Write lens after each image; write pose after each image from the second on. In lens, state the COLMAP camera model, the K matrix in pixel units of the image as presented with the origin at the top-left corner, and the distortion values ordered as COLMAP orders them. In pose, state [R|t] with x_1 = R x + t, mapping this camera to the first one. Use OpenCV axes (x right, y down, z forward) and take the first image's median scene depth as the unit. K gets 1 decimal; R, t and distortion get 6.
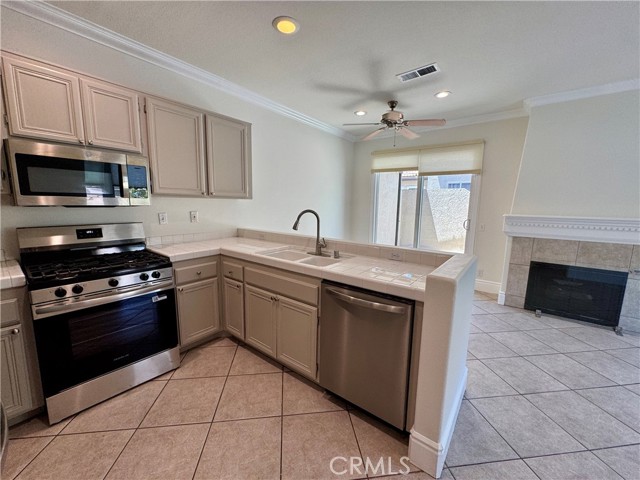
lens RADIAL K [[257.3, 0, 320.4], [0, 257.3, 239.9], [0, 0, 1]] dist [-0.004583, 0.000575]
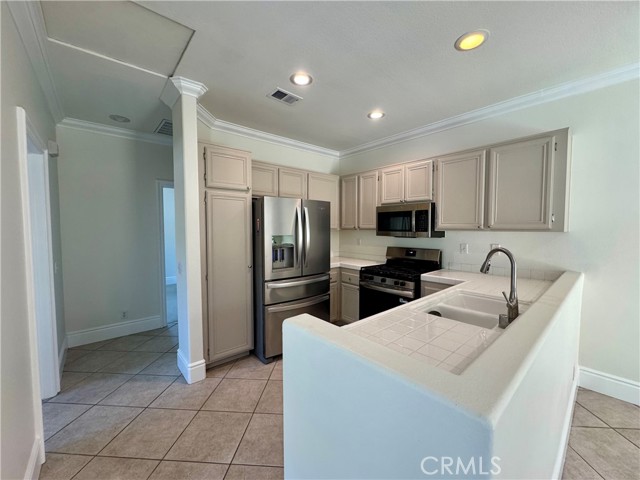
lens RADIAL K [[257.3, 0, 318.1], [0, 257.3, 238.6], [0, 0, 1]] dist [-0.004583, 0.000575]
pose [[-0.195135, 0.025355, -0.980449, 0.675778], [-0.143704, 0.988138, 0.054154, -0.099084], [0.970191, 0.151462, -0.189177, 0.589888]]
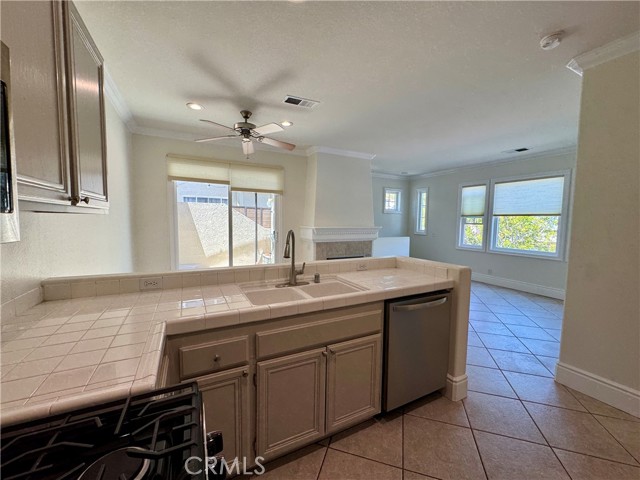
lens RADIAL K [[257.3, 0, 320.2], [0, 257.3, 239.7], [0, 0, 1]] dist [-0.004583, 0.000575]
pose [[0.422875, -0.079104, 0.902729, -0.655321], [0.123765, 0.991889, 0.028940, -0.091314], [-0.897697, 0.099489, 0.429235, 0.536612]]
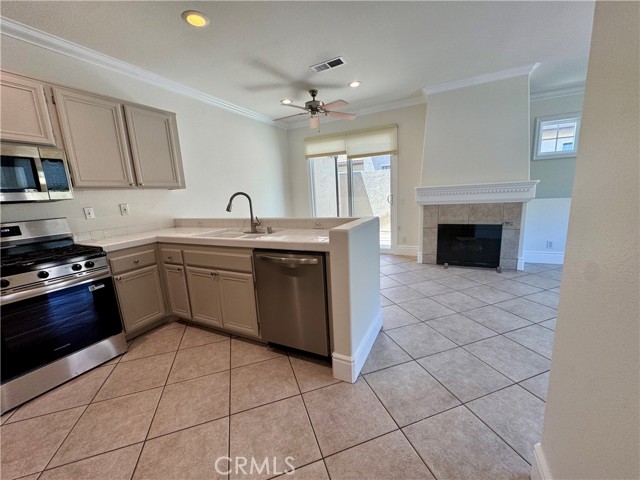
lens RADIAL K [[257.3, 0, 320.7], [0, 257.3, 239.9], [0, 0, 1]] dist [-0.004583, 0.000575]
pose [[0.978509, -0.104316, 0.177871, 0.069364], [0.097700, 0.994172, 0.045580, 0.062339], [-0.181589, -0.027222, 0.982998, -0.130421]]
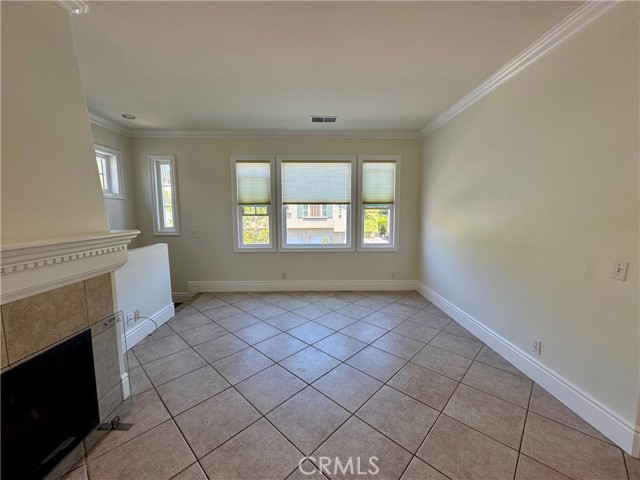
lens RADIAL K [[257.3, 0, 320.6], [0, 257.3, 239.6], [0, 0, 1]] dist [-0.004583, 0.000575]
pose [[-0.629264, -0.095912, 0.771250, 0.517033], [0.106043, 0.972480, 0.207457, -0.145653], [-0.769923, 0.212331, -0.601776, 1.020265]]
